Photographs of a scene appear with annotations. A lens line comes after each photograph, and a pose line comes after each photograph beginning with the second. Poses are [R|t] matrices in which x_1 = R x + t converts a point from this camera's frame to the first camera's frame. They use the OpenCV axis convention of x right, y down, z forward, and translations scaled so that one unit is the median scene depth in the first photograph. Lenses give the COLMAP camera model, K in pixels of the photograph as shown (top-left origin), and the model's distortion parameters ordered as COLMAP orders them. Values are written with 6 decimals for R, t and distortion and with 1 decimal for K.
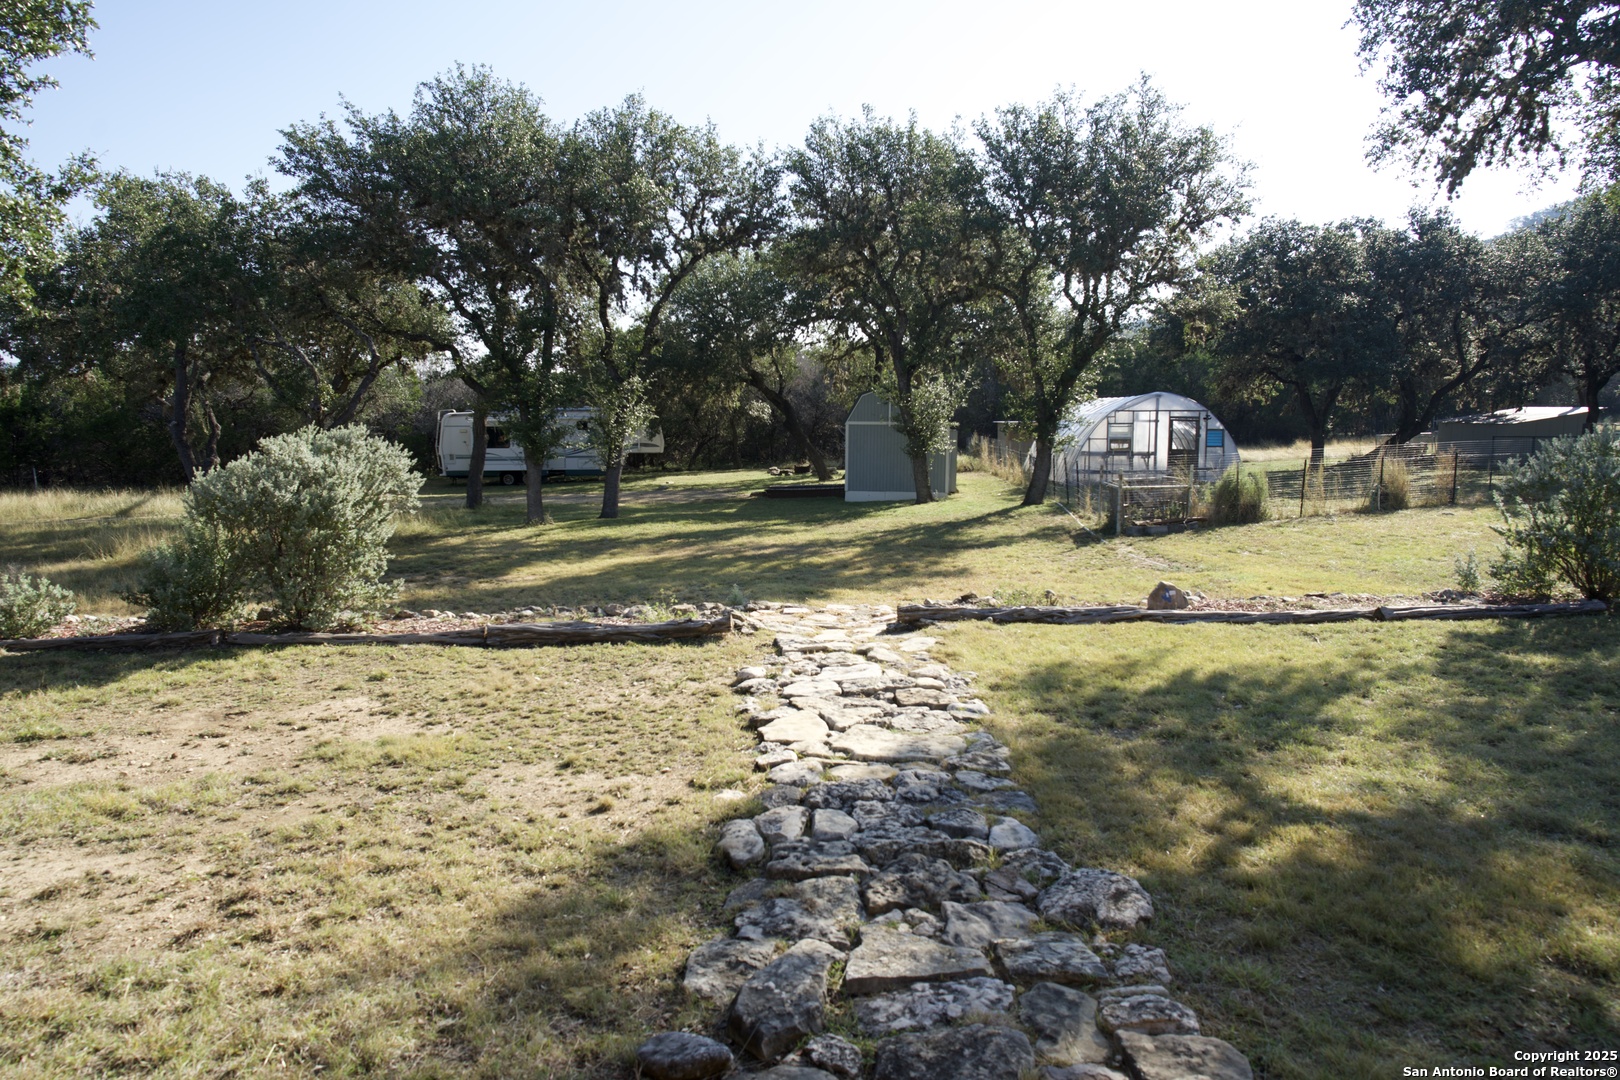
lens RADIAL K [[1062.7, 0, 810.0], [0, 1062.7, 540.0], [0, 0, 1]] dist [-0.038985, 0.000057]
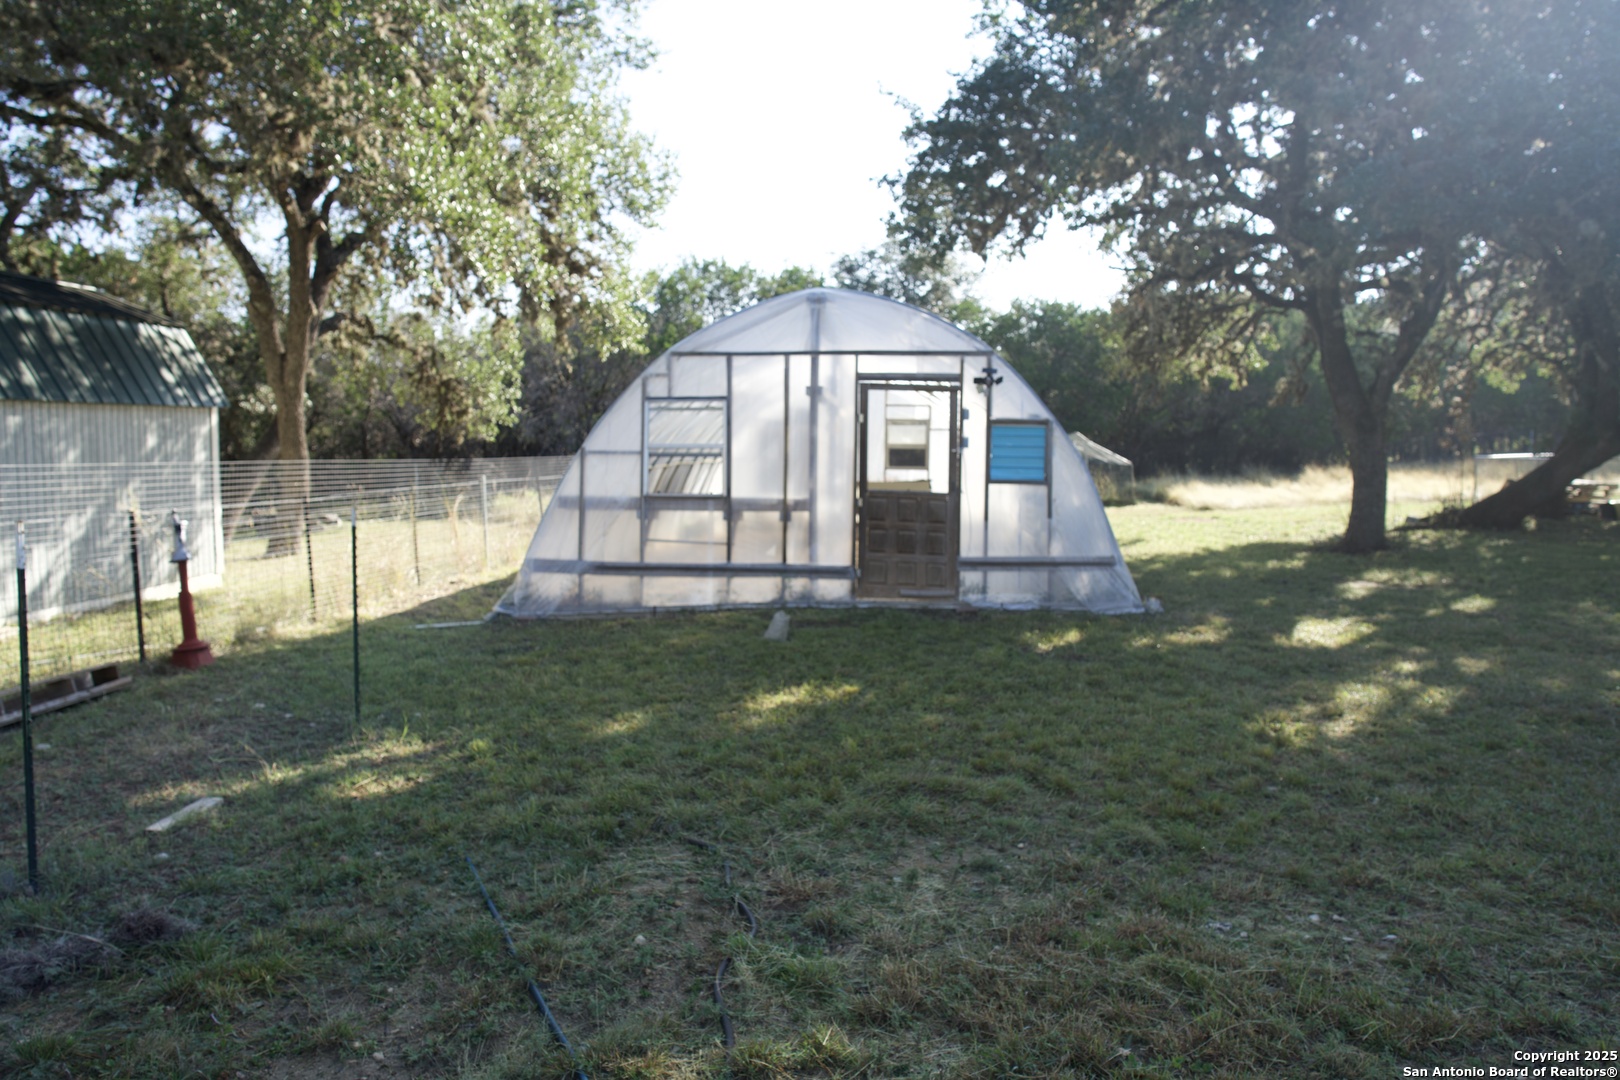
lens RADIAL K [[1062.7, 0, 810.0], [0, 1062.7, 540.0], [0, 0, 1]] dist [-0.038985, 0.000057]
pose [[0.999953, -0.001339, -0.009643, 0.329538], [0.001036, 0.999507, -0.031380, -0.063670], [0.009680, 0.031368, 0.999461, 0.715474]]
